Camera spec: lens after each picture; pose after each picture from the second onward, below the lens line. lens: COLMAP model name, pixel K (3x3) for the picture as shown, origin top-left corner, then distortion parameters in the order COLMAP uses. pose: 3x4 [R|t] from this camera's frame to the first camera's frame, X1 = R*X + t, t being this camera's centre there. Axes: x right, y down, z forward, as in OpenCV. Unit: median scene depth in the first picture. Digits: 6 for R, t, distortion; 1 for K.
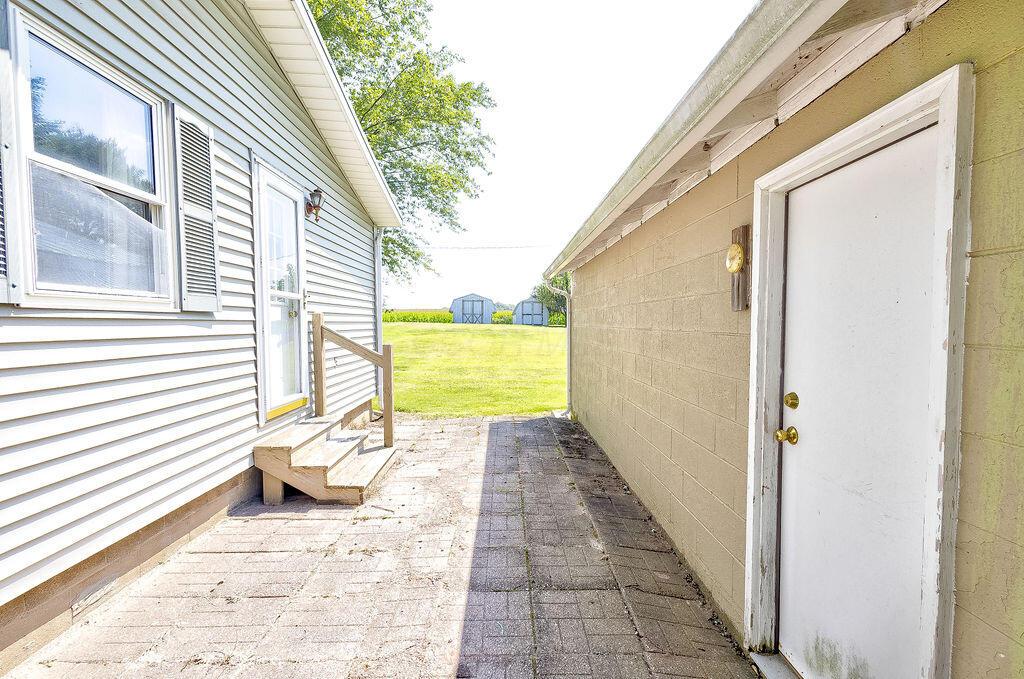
lens RADIAL K [[480.7, 0, 506.5], [0, 480.7, 332.4], [0, 0, 1]] dist [0.001193, 0.000134]
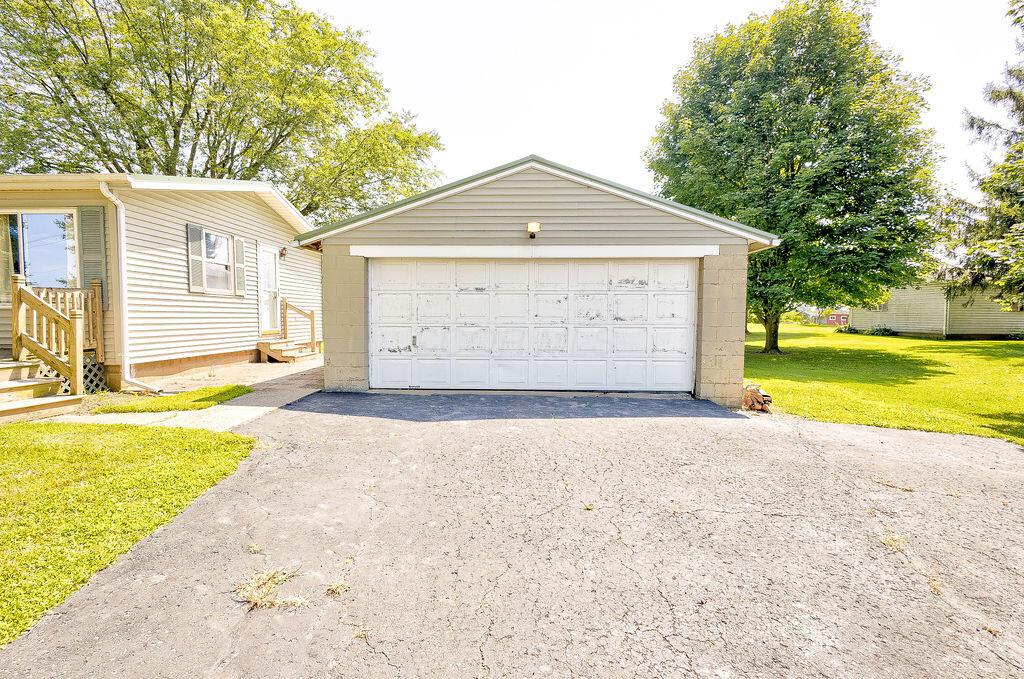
lens RADIAL K [[480.7, 0, 506.5], [0, 480.7, 332.4], [0, 0, 1]] dist [0.001193, 0.000134]
pose [[0.999404, 0.003993, -0.034303, 0.823932], [-0.003692, 0.999954, 0.008834, 0.110836], [0.034337, -0.008702, 0.999372, -1.416868]]
